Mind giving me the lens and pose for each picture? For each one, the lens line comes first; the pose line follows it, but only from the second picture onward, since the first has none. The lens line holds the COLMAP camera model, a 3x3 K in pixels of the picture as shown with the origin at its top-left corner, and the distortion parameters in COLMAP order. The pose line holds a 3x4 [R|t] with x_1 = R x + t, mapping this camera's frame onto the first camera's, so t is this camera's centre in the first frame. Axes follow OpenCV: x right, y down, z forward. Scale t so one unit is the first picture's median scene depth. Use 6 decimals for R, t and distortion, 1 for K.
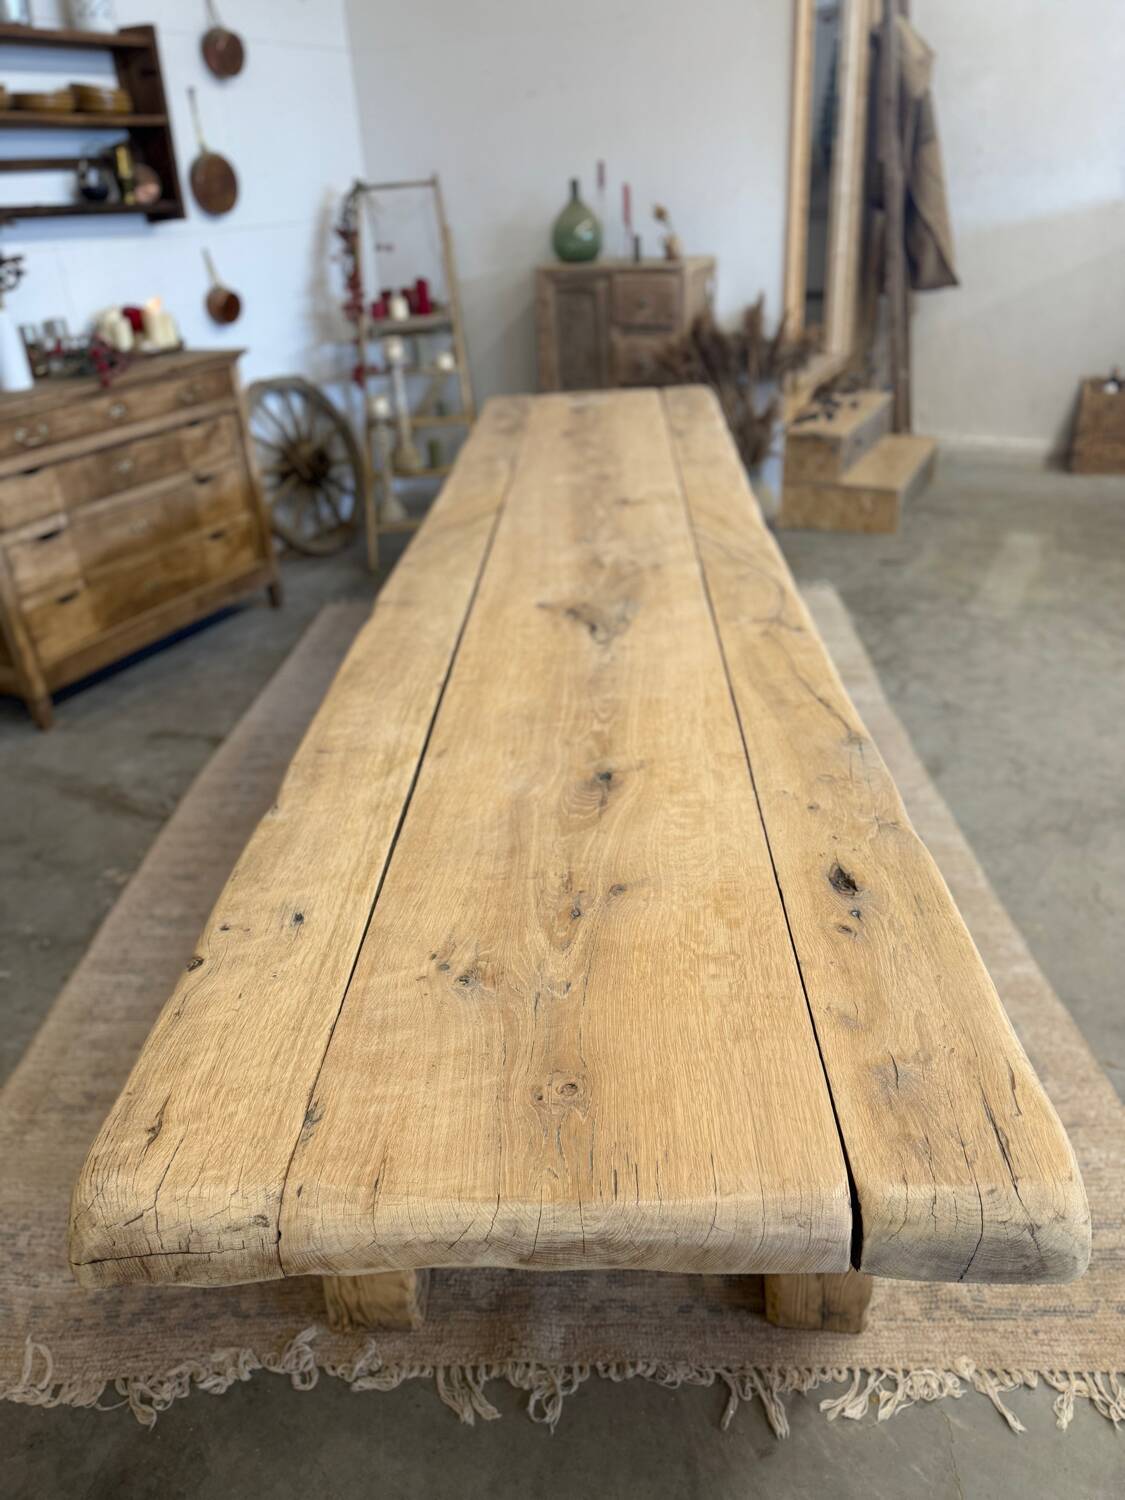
lens RADIAL K [[1064.7, 0, 556.4], [0, 1064.7, 741.4], [0, 0, 1]] dist [0.056765, -0.081089]
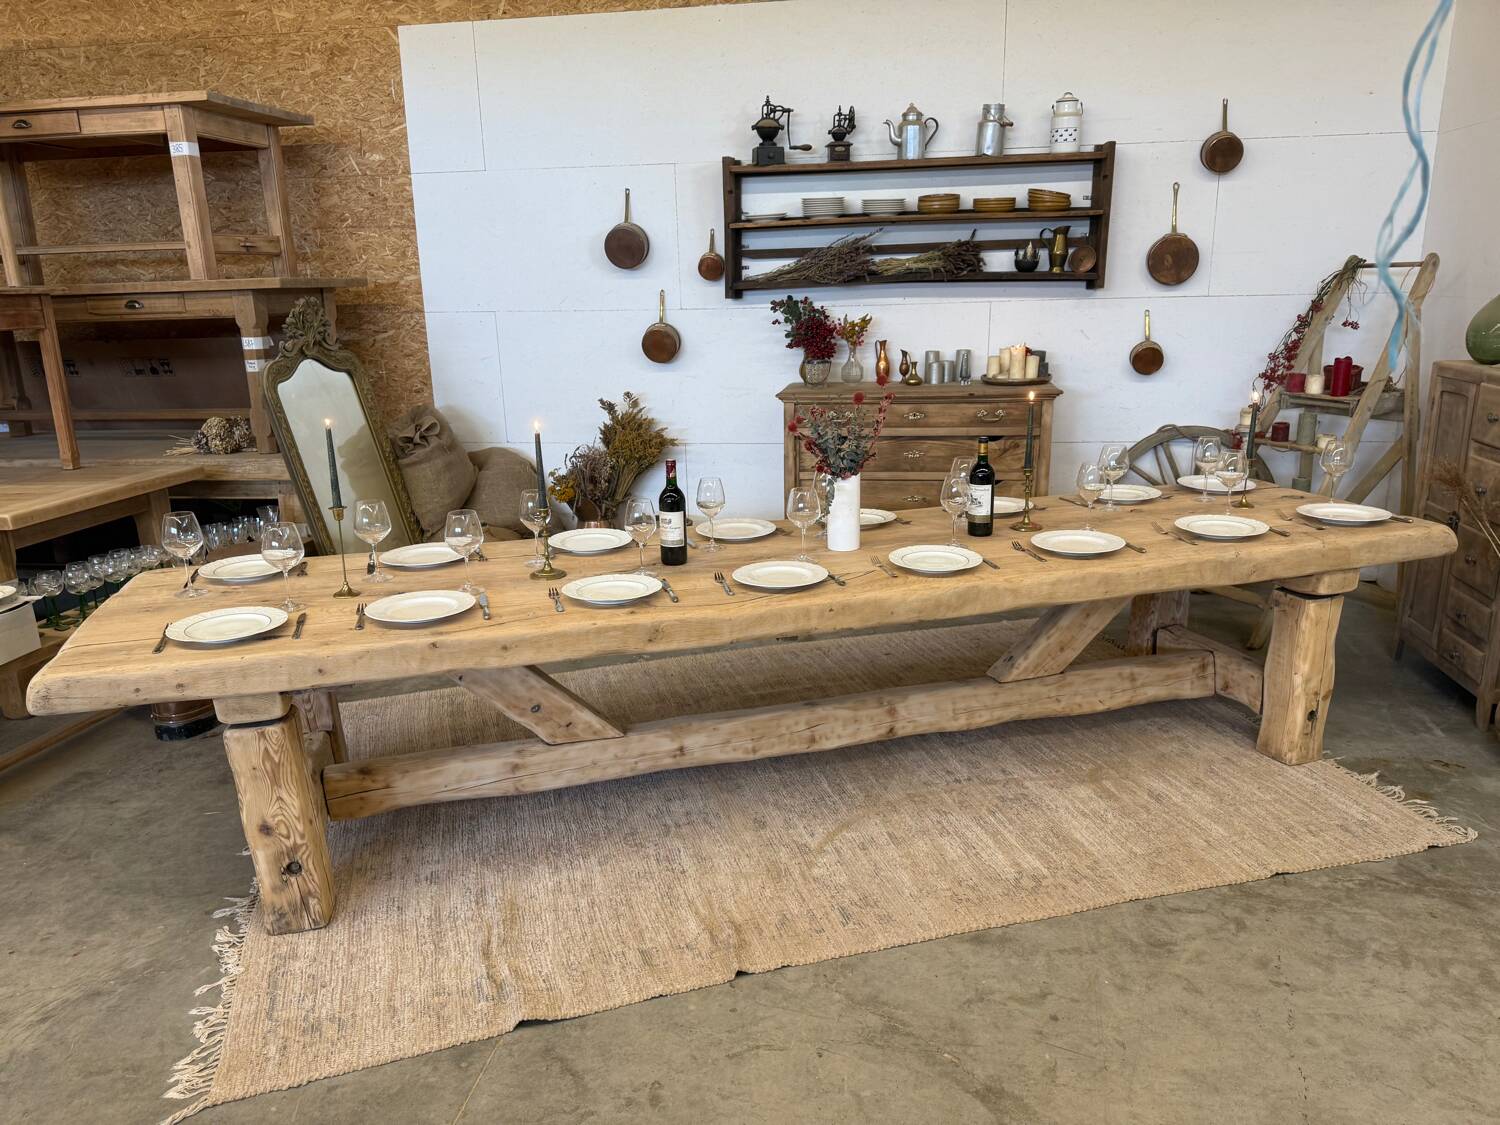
lens RADIAL K [[1055.4, 0, 741.9], [0, 1055.4, 563.6], [0, 0, 1]] dist [0.054854, -0.062922]
pose [[0.307381, 0.293753, -0.905111, 1.167274], [-0.440592, 0.886998, 0.138247, -0.326519], [0.843443, 0.356291, 0.402072, 0.474791]]
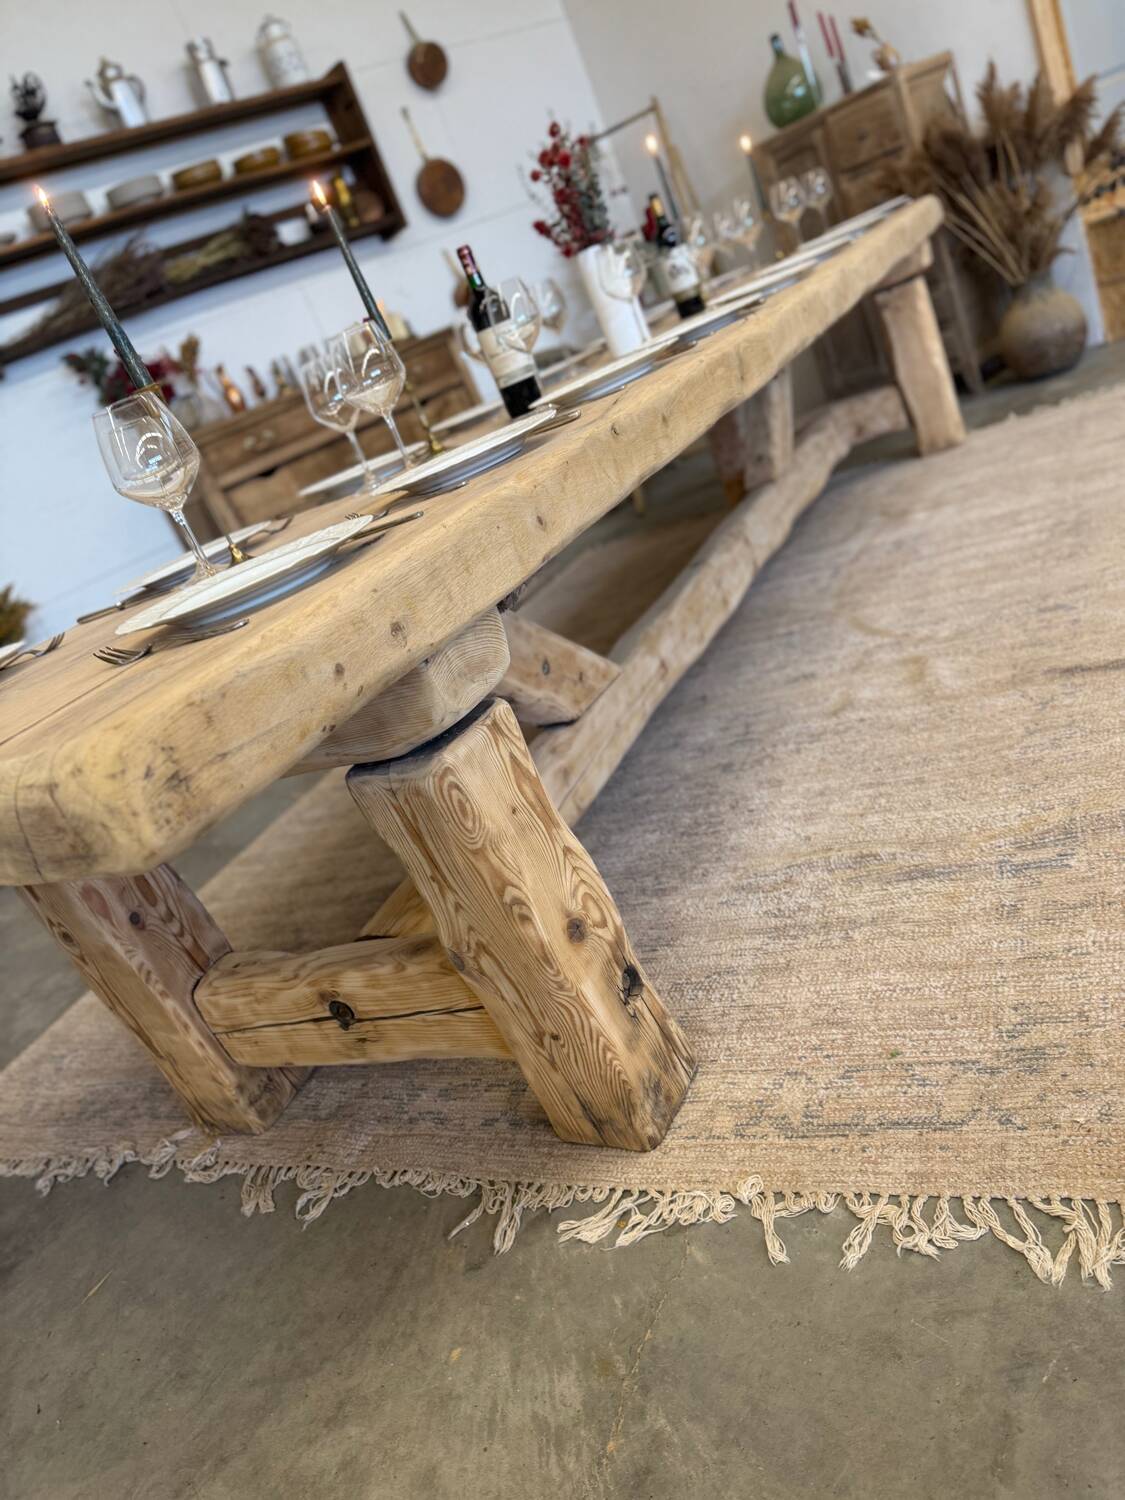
lens RADIAL K [[1064.7, 0, 568.8], [0, 1064.7, 756.6], [0, 0, 1]] dist [0.056765, -0.081089]
pose [[0.868839, -0.129174, -0.477947, 0.407251], [0.124315, 0.991356, -0.041946, 0.184212], [0.479234, -0.022971, 0.877386, 0.185846]]
